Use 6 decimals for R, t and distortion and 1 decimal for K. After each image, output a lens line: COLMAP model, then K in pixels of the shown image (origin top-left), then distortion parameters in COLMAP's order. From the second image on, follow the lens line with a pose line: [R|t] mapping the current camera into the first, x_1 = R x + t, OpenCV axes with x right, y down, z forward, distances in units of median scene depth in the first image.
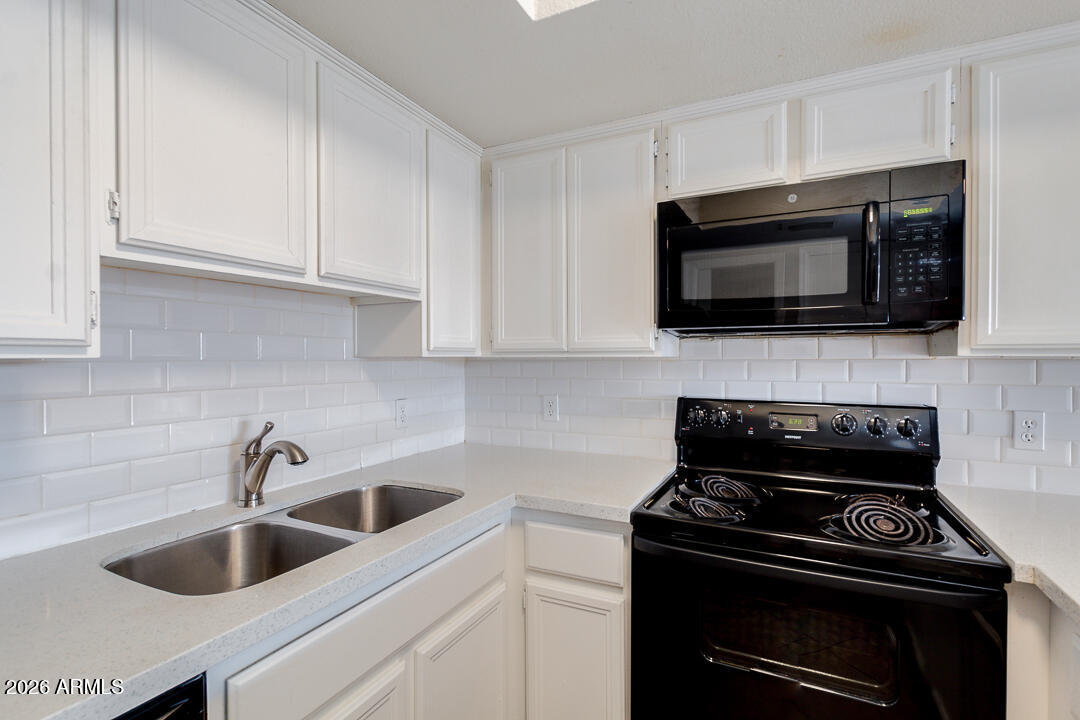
lens RADIAL K [[496.5, 0, 540.0], [0, 496.5, 360.0], [0, 0, 1]] dist [0.002537, -0.000296]
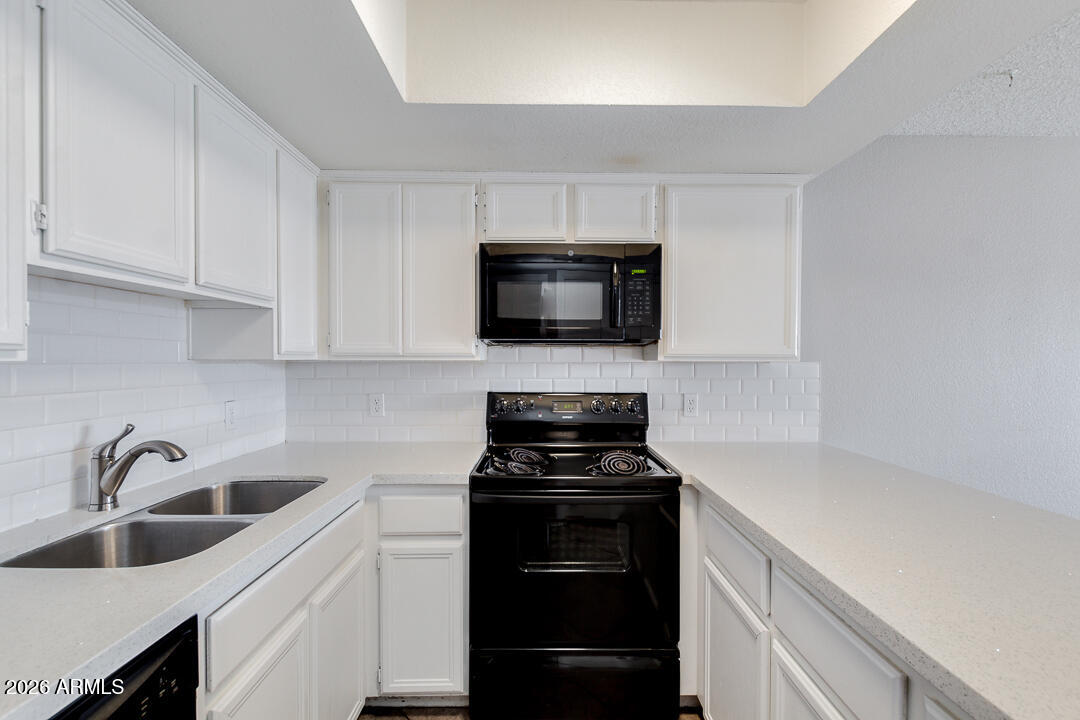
lens RADIAL K [[500.4, 0, 551.9], [0, 500.4, 359.6], [0, 0, 1]] dist [0.014792, -0.008909]
pose [[0.879328, 0.004277, 0.476197, -0.248460], [-0.002048, 0.999984, -0.005199, -0.002490], [-0.476212, 0.003596, 0.879323, -0.279727]]
